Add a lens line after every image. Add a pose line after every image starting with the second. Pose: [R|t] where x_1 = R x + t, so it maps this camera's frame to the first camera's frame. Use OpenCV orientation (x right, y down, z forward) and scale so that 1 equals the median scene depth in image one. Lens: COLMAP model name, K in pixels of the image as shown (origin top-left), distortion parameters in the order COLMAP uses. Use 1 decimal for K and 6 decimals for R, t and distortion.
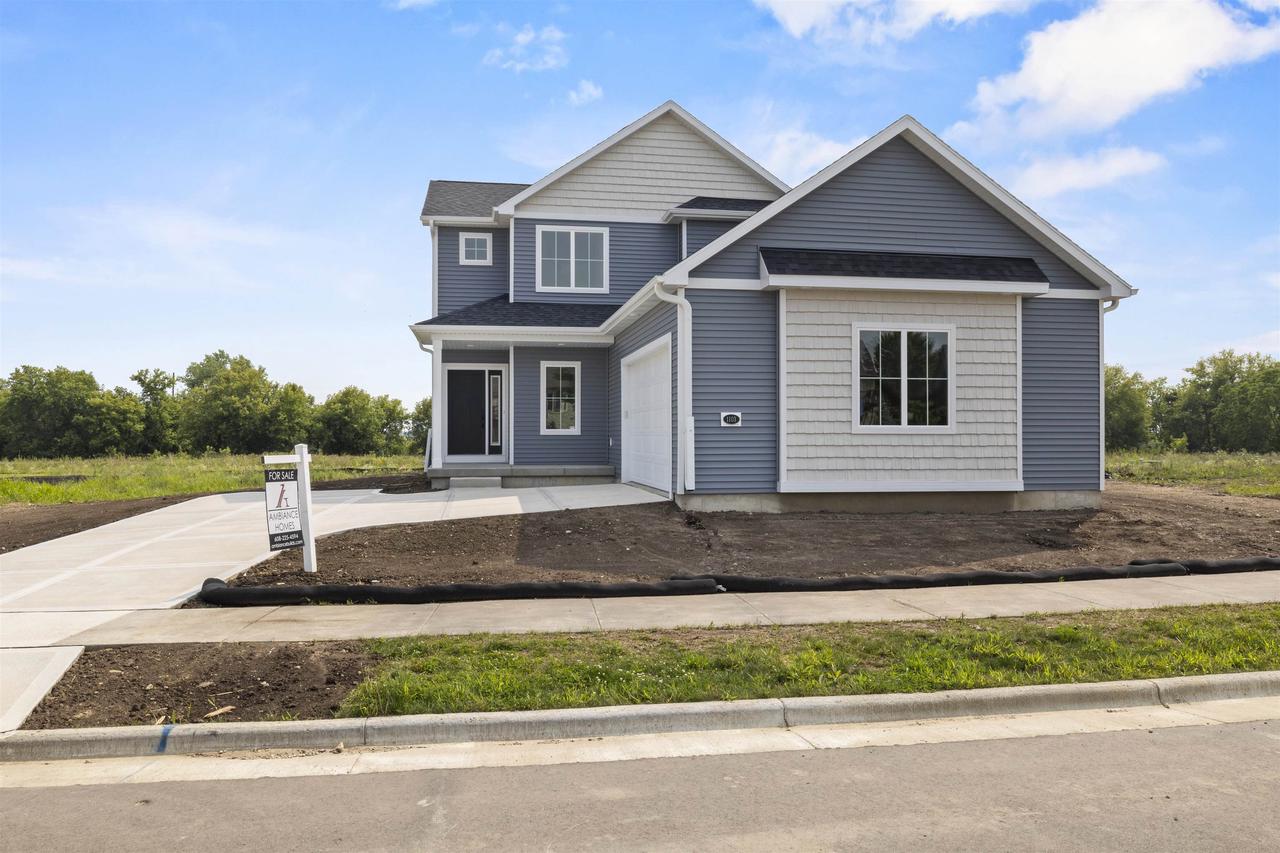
lens RADIAL K [[920.7, 0, 643.4], [0, 920.7, 425.3], [0, 0, 1]] dist [0.003168, 0.007739]
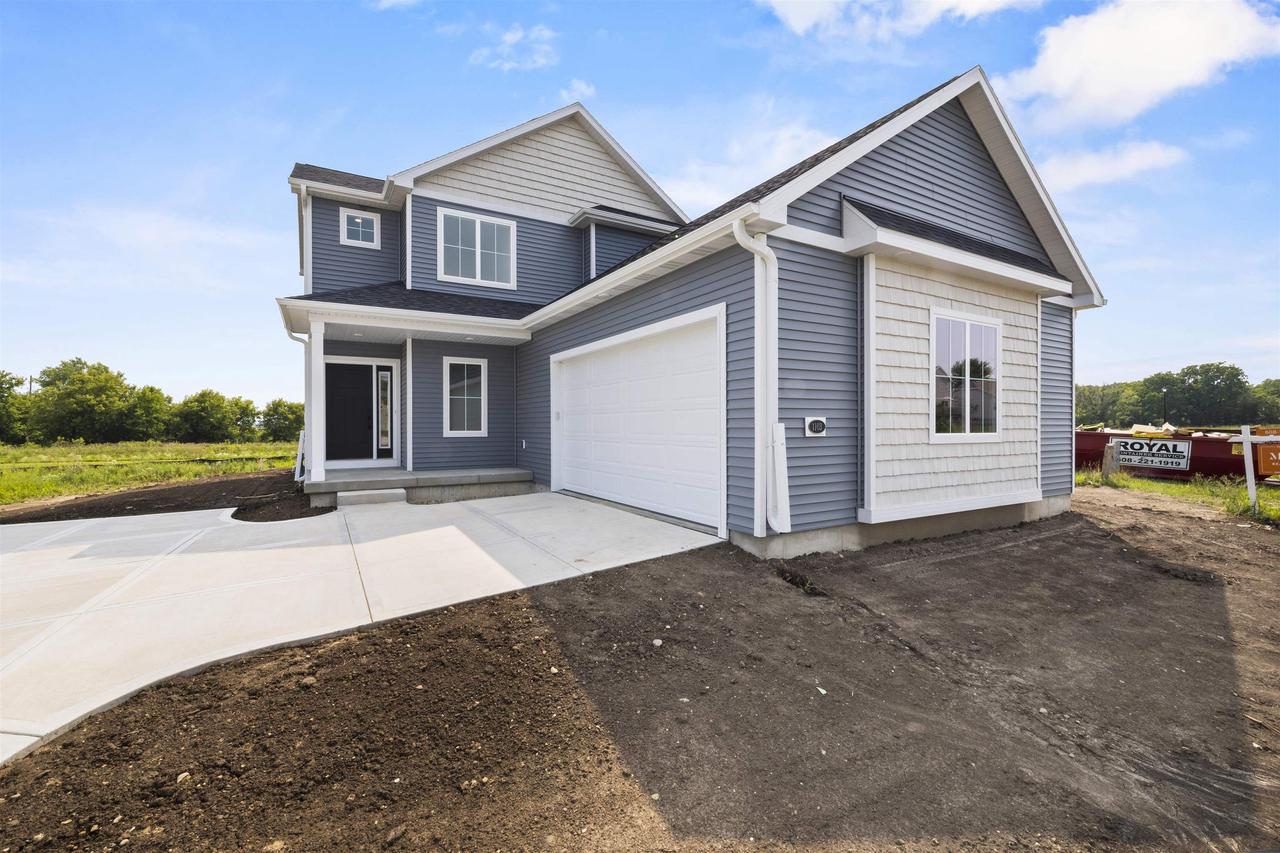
lens RADIAL K [[539.5, 0, 639.9], [0, 539.5, 427.2], [0, 0, 1]] dist [0.001671, 0.000463]
pose [[0.934003, -0.002279, 0.357258, -0.119259], [-0.002820, 0.999901, 0.013750, -0.007487], [-0.357254, -0.013850, 0.933905, 0.423055]]
